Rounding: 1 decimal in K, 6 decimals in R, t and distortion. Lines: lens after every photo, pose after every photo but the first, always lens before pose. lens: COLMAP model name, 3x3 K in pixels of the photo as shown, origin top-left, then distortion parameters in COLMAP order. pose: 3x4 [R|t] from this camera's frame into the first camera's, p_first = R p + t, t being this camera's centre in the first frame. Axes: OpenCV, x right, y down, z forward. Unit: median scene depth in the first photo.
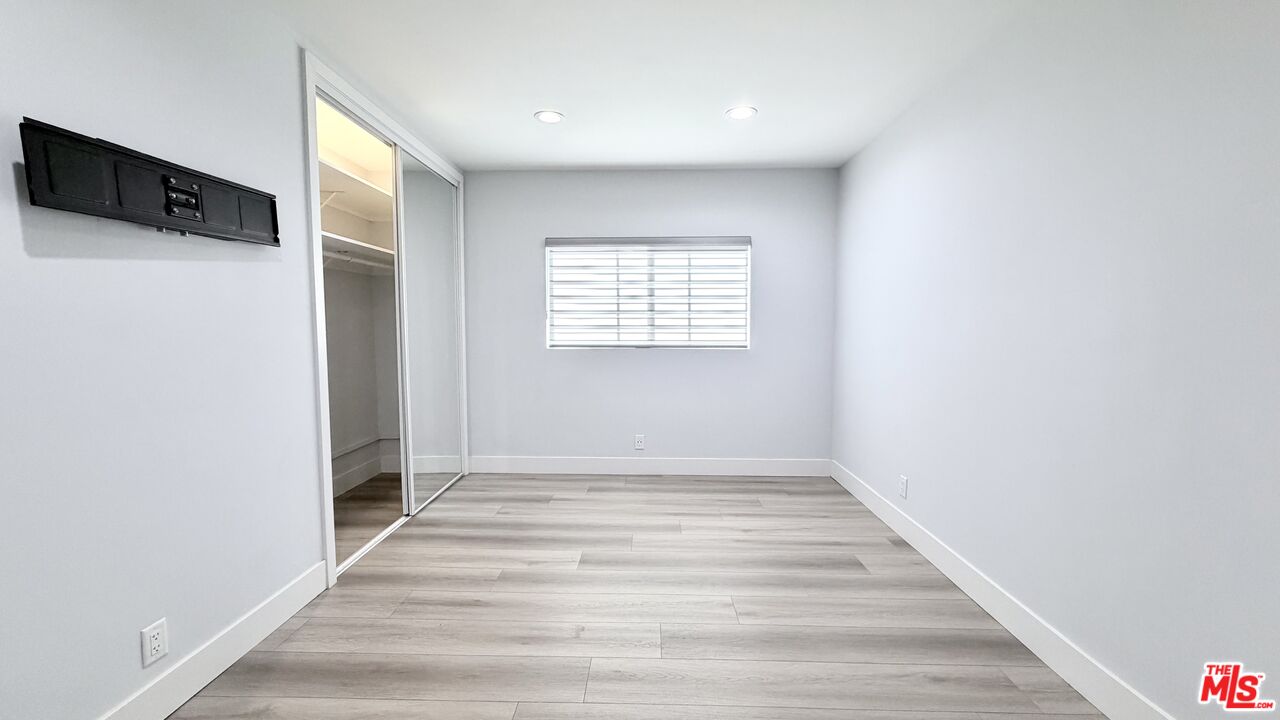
lens RADIAL K [[512.9, 0, 636.8], [0, 512.9, 352.2], [0, 0, 1]] dist [0.003763, 0.000003]
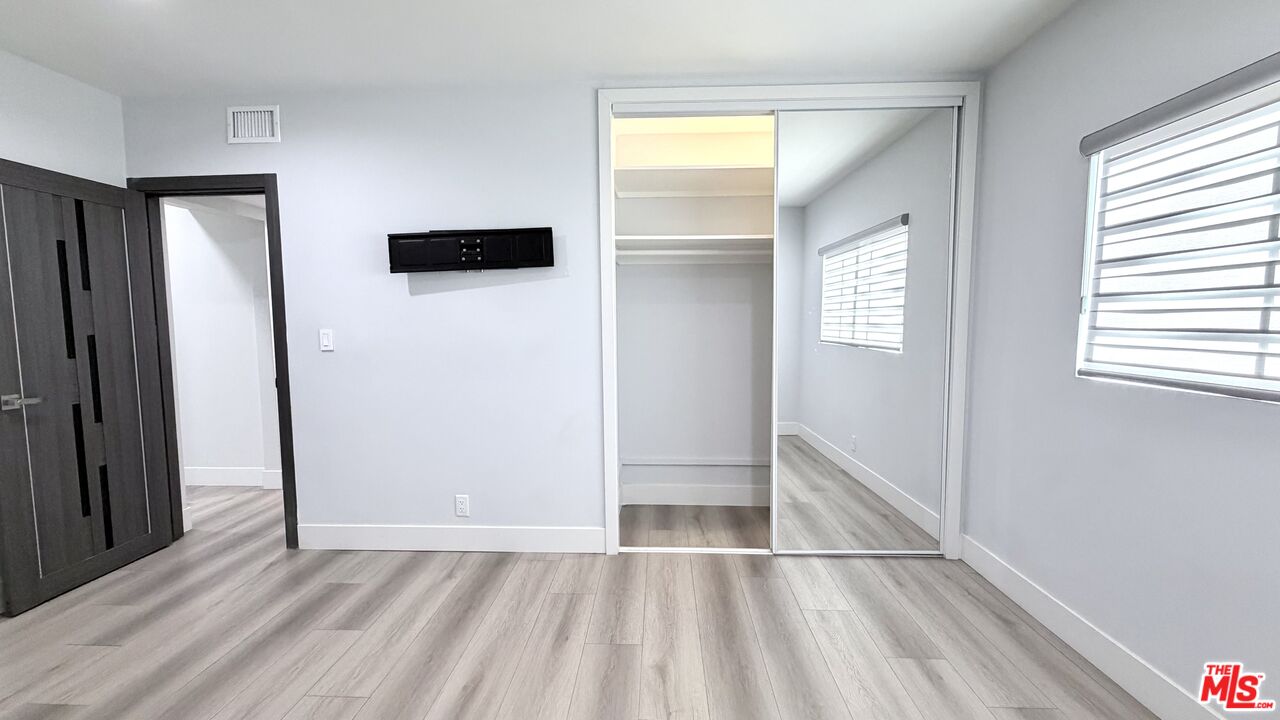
lens RADIAL K [[512.9, 0, 635.3], [0, 512.9, 356.8], [0, 0, 1]] dist [0.003763, 0.000003]
pose [[-0.019269, 0.073291, -0.997124, 0.430520], [-0.047686, 0.996107, 0.074138, -0.059484], [0.998676, 0.048978, -0.015699, 0.881615]]
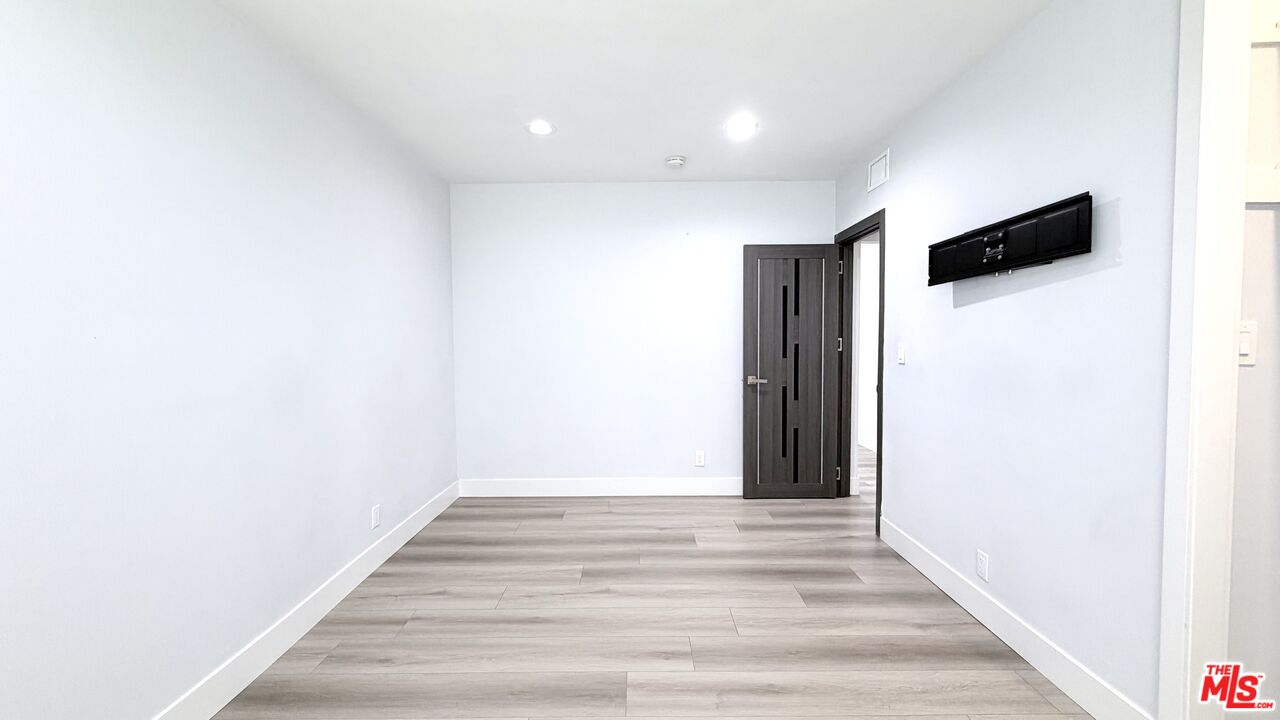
lens RADIAL K [[512.9, 0, 639.6], [0, 512.9, 356.2], [0, 0, 1]] dist [0.003763, 0.000003]
pose [[-0.999412, 0.008337, -0.033246, 0.035076], [0.005151, 0.995482, 0.094810, -0.086690], [0.033886, 0.094584, -0.994940, 1.289474]]
